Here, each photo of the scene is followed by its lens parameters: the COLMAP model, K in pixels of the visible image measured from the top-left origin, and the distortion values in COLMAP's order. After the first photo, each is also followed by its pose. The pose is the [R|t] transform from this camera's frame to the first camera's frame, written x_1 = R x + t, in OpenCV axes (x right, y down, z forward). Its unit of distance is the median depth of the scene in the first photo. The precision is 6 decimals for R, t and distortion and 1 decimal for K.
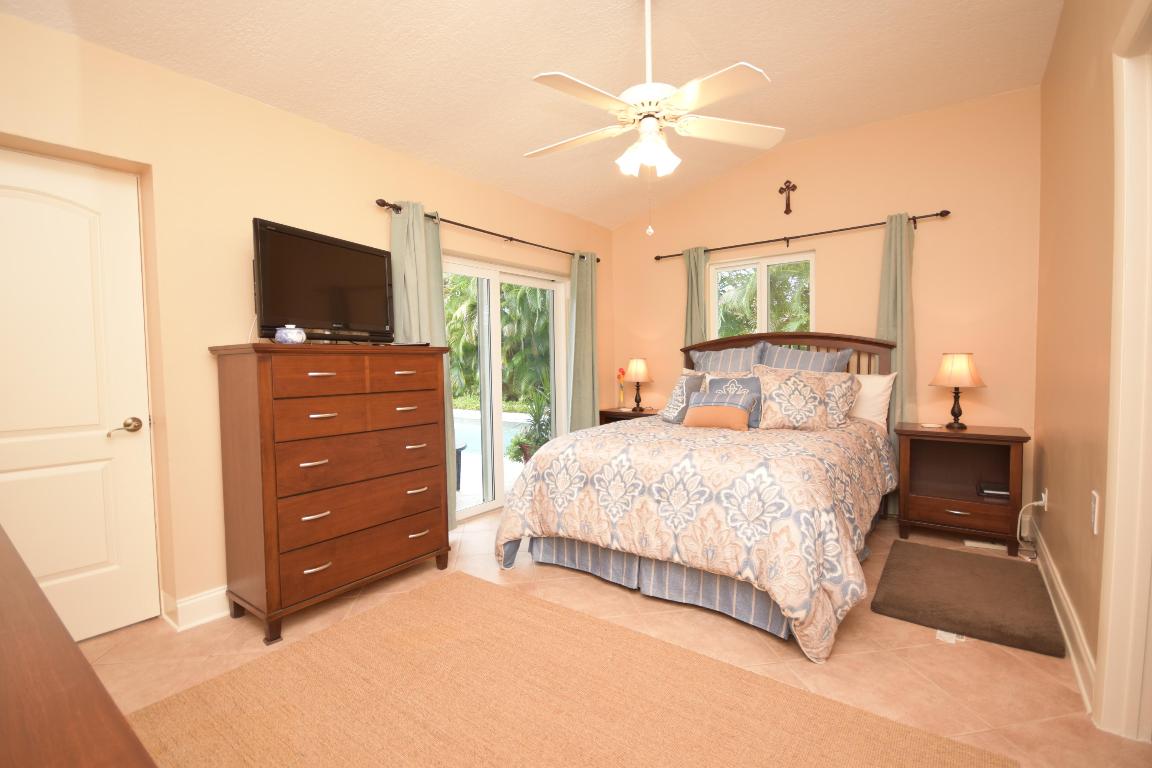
lens RADIAL K [[502.8, 0, 581.8], [0, 502.8, 384.7], [0, 0, 1]] dist [0.011579, -0.012003]
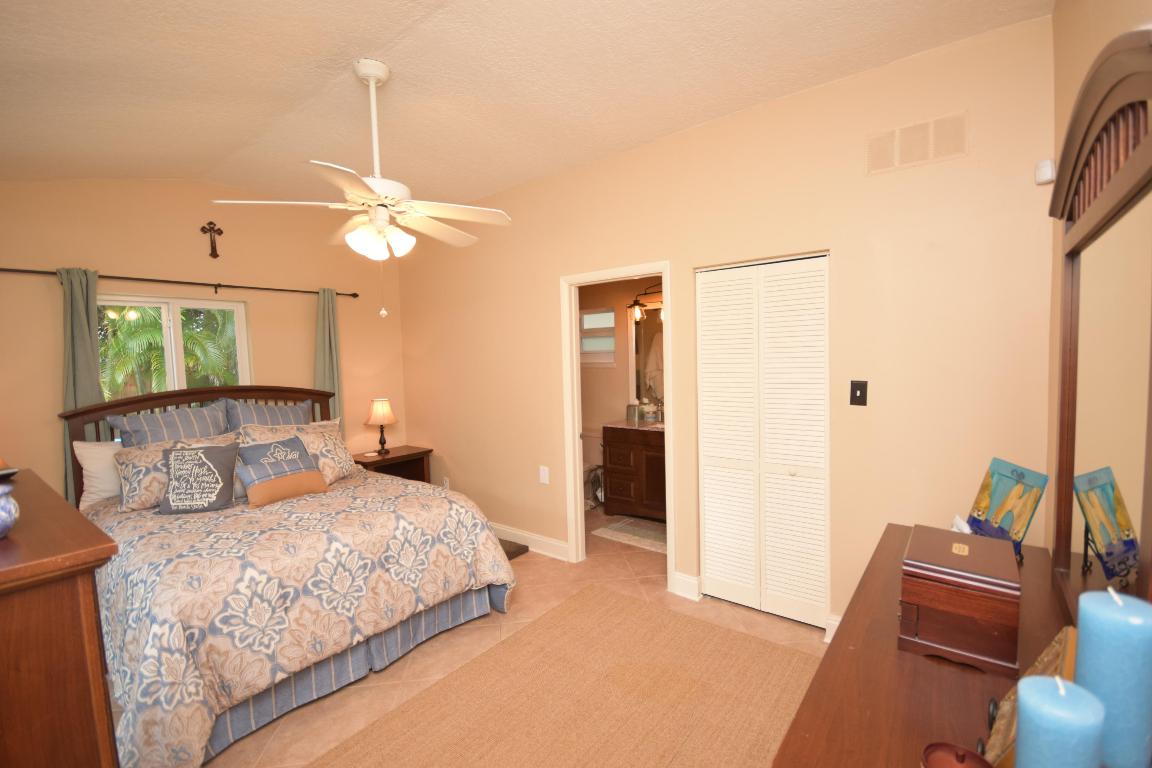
lens RADIAL K [[502.8, 0, 581.8], [0, 502.8, 384.7], [0, 0, 1]] dist [0.011579, -0.012003]
pose [[0.030541, -0.040993, 0.998693, -0.699138], [0.076559, 0.996319, 0.038554, -0.128042], [-0.996597, 0.075281, 0.033567, 0.440061]]
